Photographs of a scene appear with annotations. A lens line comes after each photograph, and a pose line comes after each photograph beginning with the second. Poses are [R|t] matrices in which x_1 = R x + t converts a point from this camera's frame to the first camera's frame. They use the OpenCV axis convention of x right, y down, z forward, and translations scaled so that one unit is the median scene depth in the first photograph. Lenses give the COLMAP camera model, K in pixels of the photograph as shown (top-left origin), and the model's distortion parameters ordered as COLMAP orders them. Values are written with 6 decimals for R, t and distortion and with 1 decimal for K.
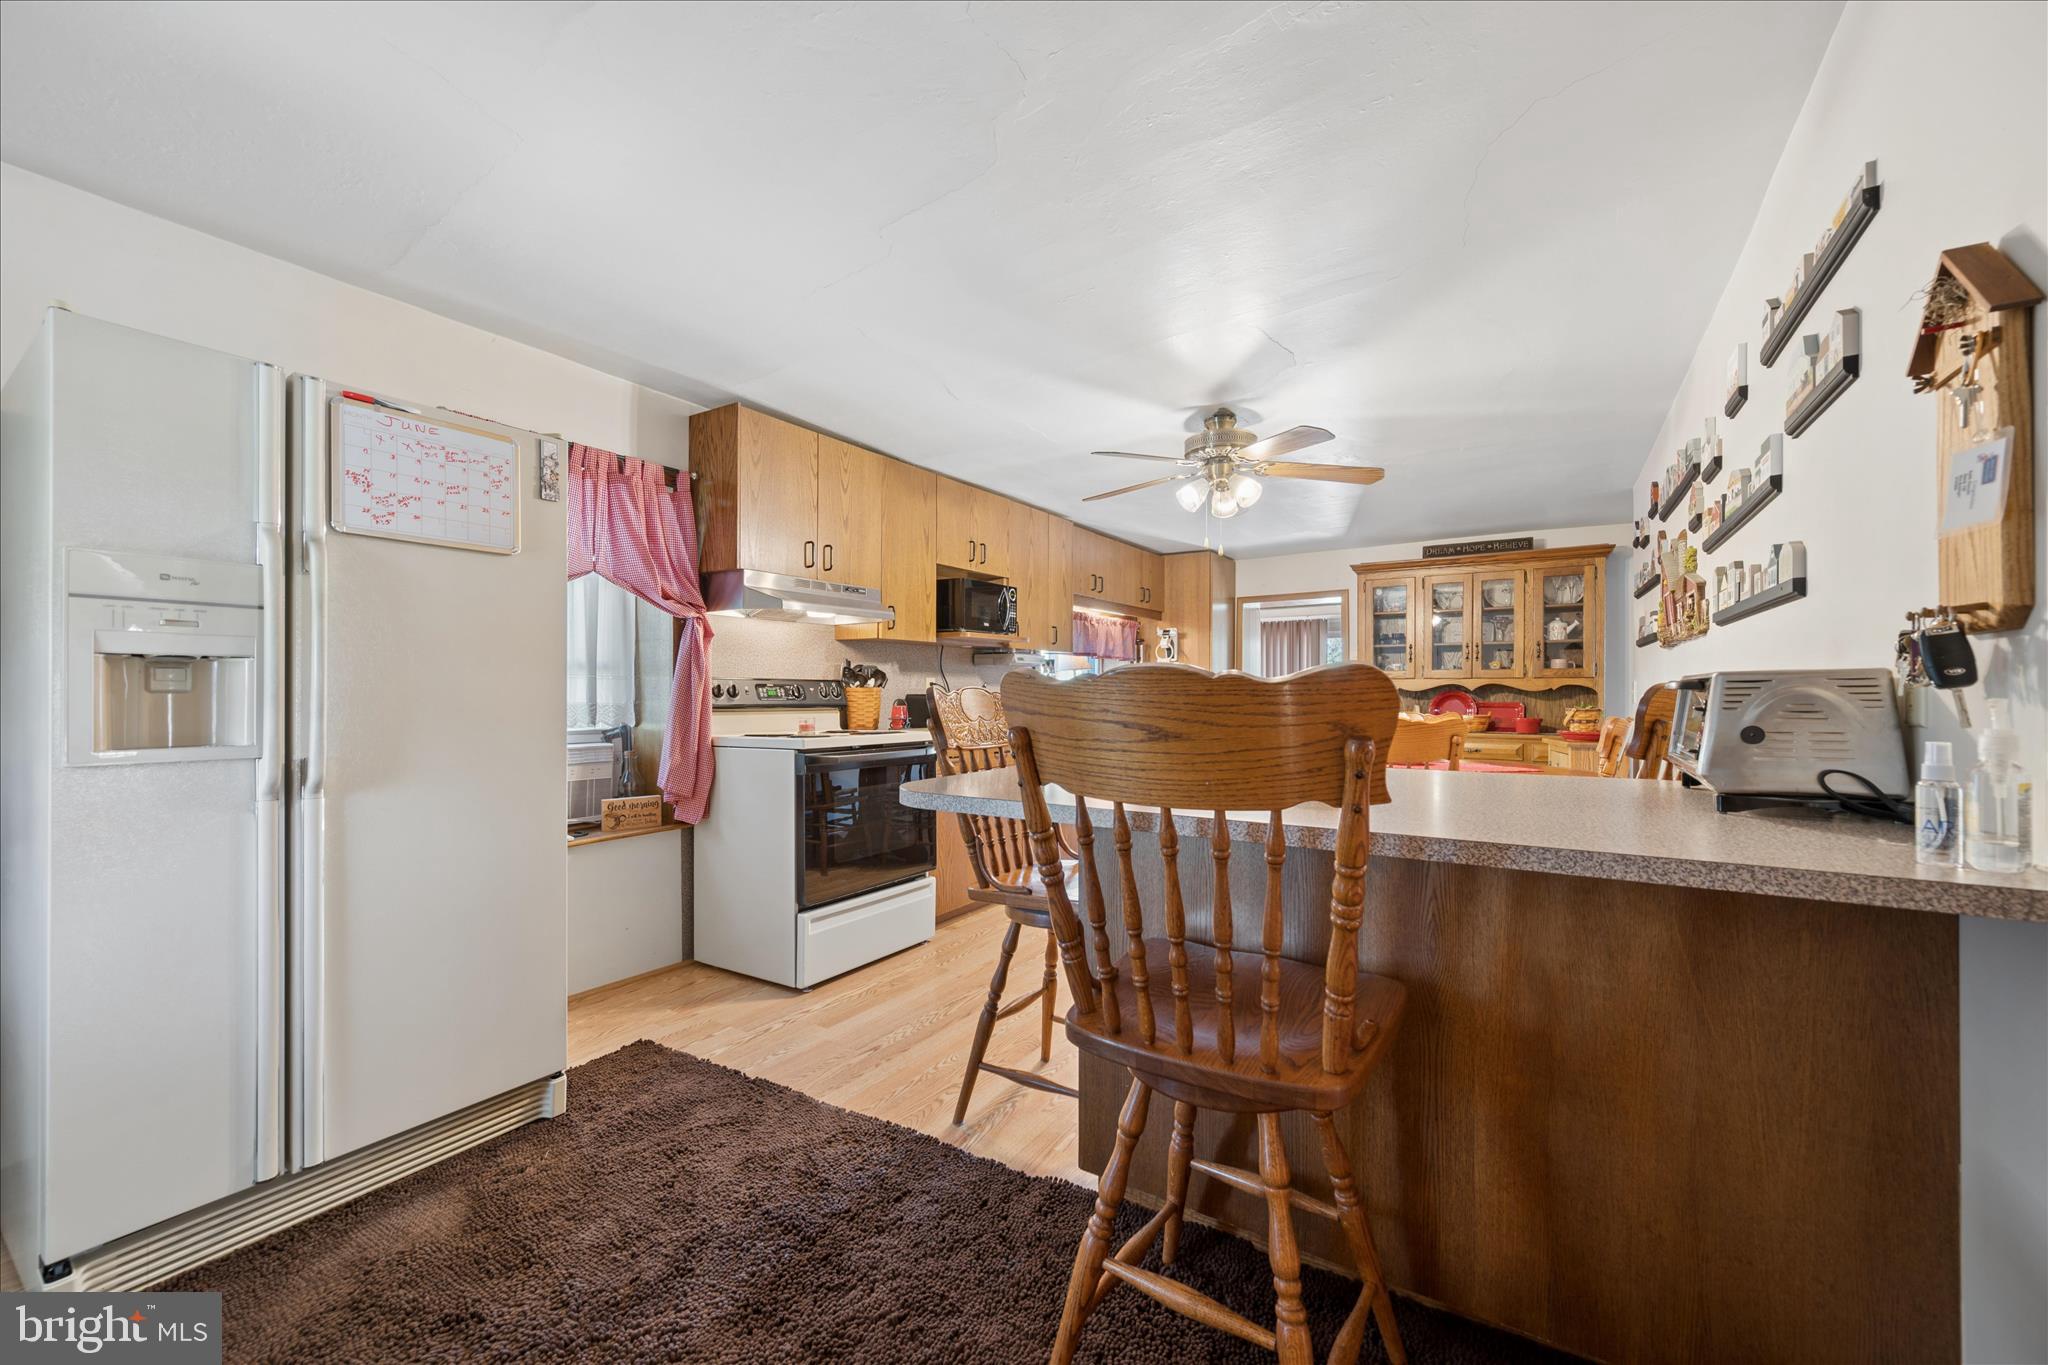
lens RADIAL K [[799.5, 0, 1030.0], [0, 799.5, 689.3], [0, 0, 1]] dist [-0.000703, -0.000174]
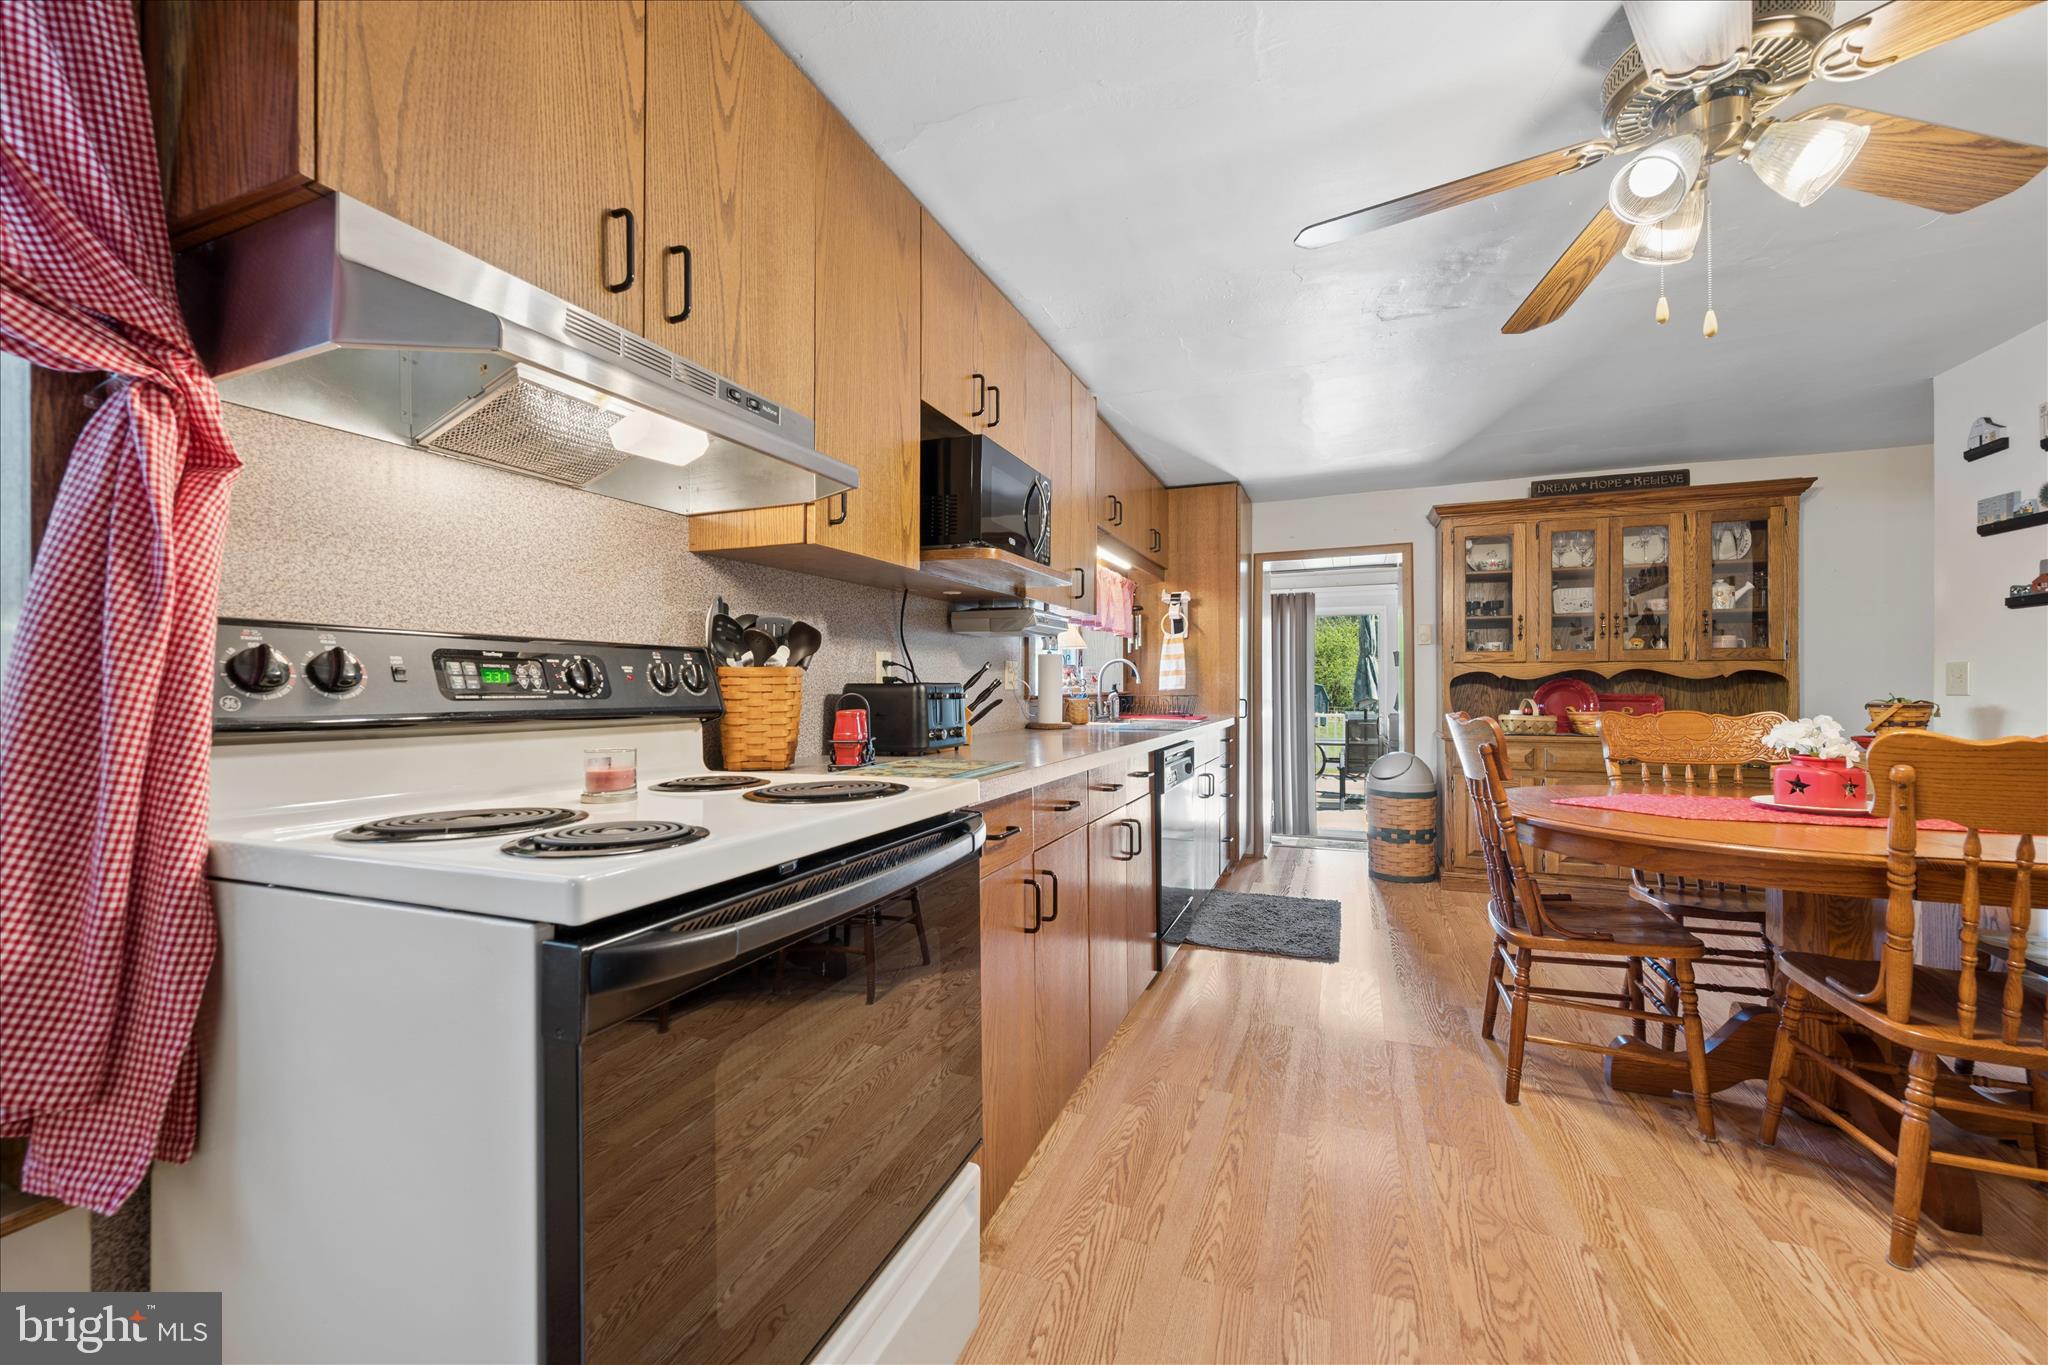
lens RADIAL K [[798.9, 0, 1030.4], [0, 798.9, 680.6], [0, 0, 1]] dist [-0.001479, -0.000265]
pose [[0.981322, -0.001455, 0.192367, -0.149679], [0.002091, 0.999993, -0.003107, 0.006360], [-0.192361, 0.003451, 0.981318, 0.558944]]
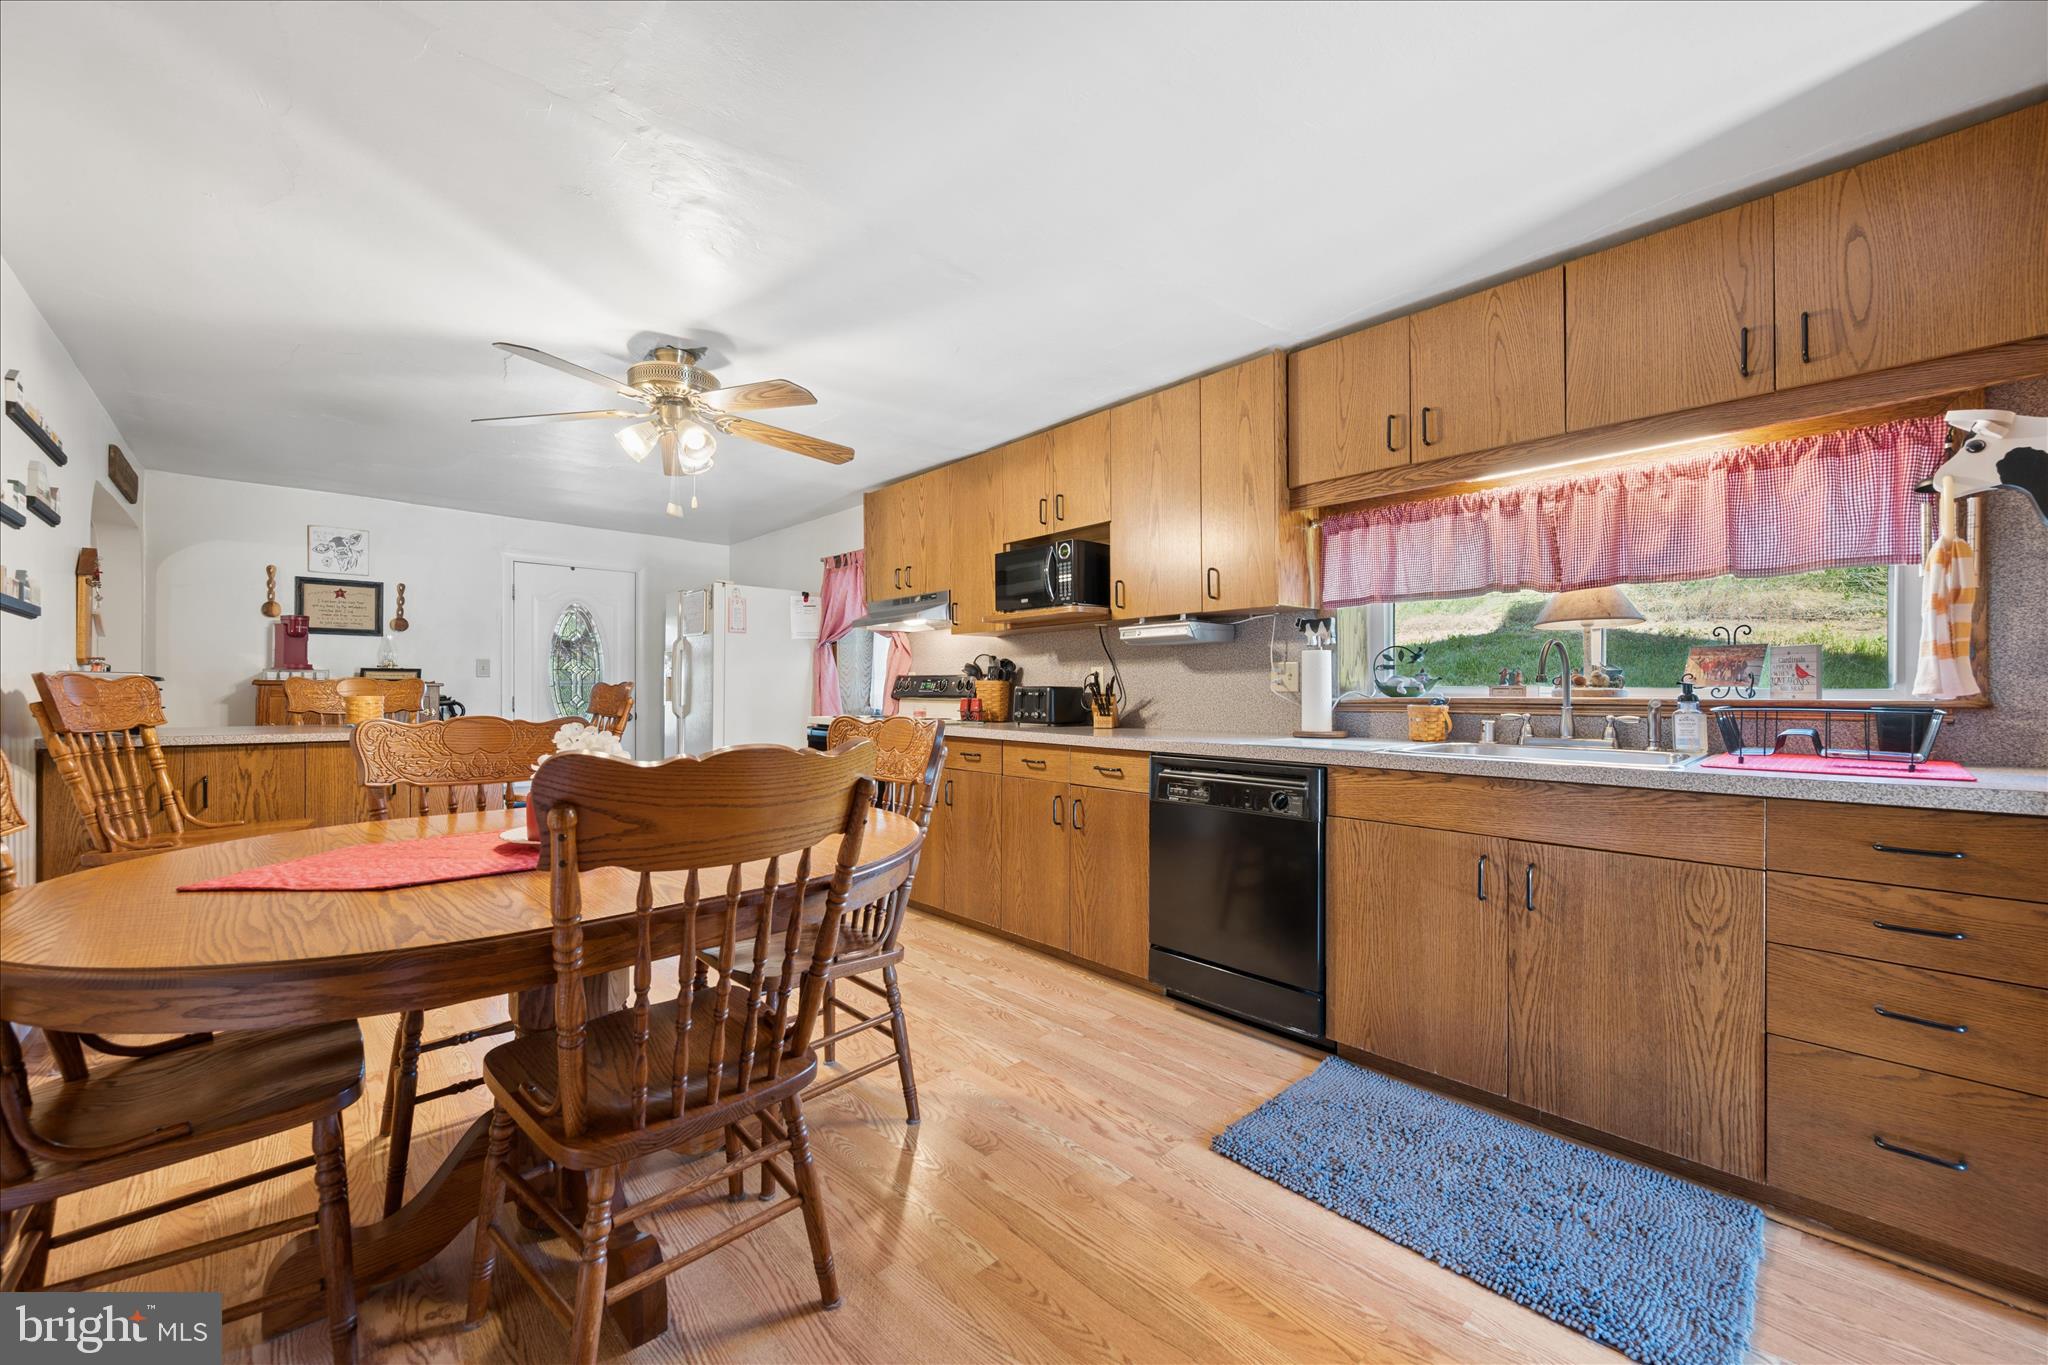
lens RADIAL K [[799.5, 0, 1030.0], [0, 799.5, 689.3], [0, 0, 1]] dist [-0.000703, -0.000174]
pose [[-0.241618, -0.000087, -0.970371, 0.799222], [0.005499, 0.999984, -0.001459, 0.011663], [0.970356, -0.005688, -0.241614, 1.301961]]
